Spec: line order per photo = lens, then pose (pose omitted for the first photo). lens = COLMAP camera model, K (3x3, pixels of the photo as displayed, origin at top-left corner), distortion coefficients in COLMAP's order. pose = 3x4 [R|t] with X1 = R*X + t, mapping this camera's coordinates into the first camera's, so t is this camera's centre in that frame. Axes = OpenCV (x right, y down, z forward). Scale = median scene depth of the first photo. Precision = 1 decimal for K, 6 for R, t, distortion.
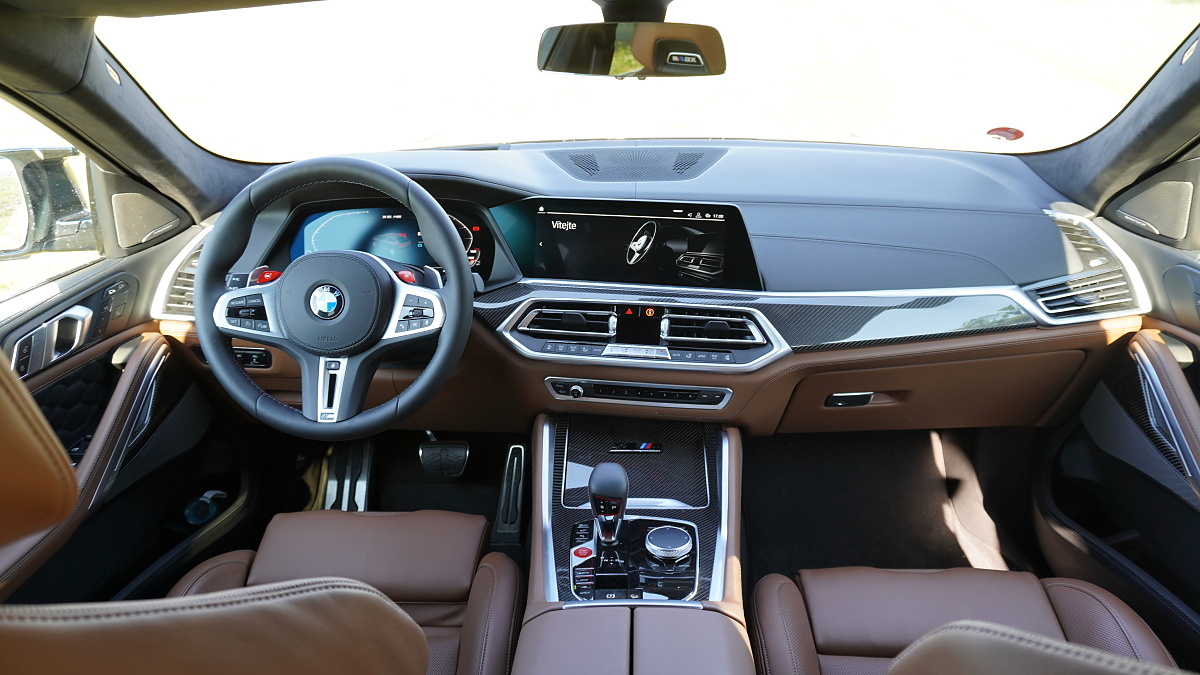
lens RADIAL K [[870.3, 0, 601.0], [0, 870.3, 336.9], [0, 0, 1]] dist [-0.057322, -0.001120]
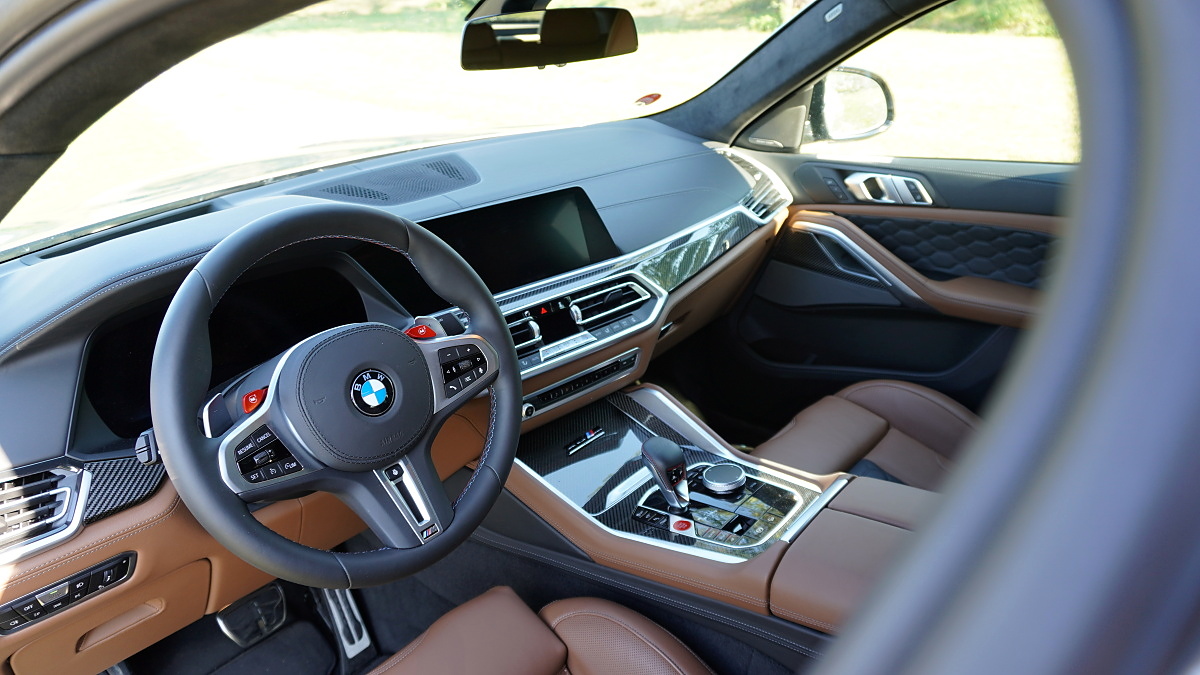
lens RADIAL K [[870.3, 0, 600.9], [0, 870.3, 336.2], [0, 0, 1]] dist [-0.057322, -0.001120]
pose [[0.561964, -0.306166, 0.768414, -0.695727], [0.344808, 0.931122, 0.118827, -0.097021], [-0.751867, 0.198179, 0.628825, 0.350823]]
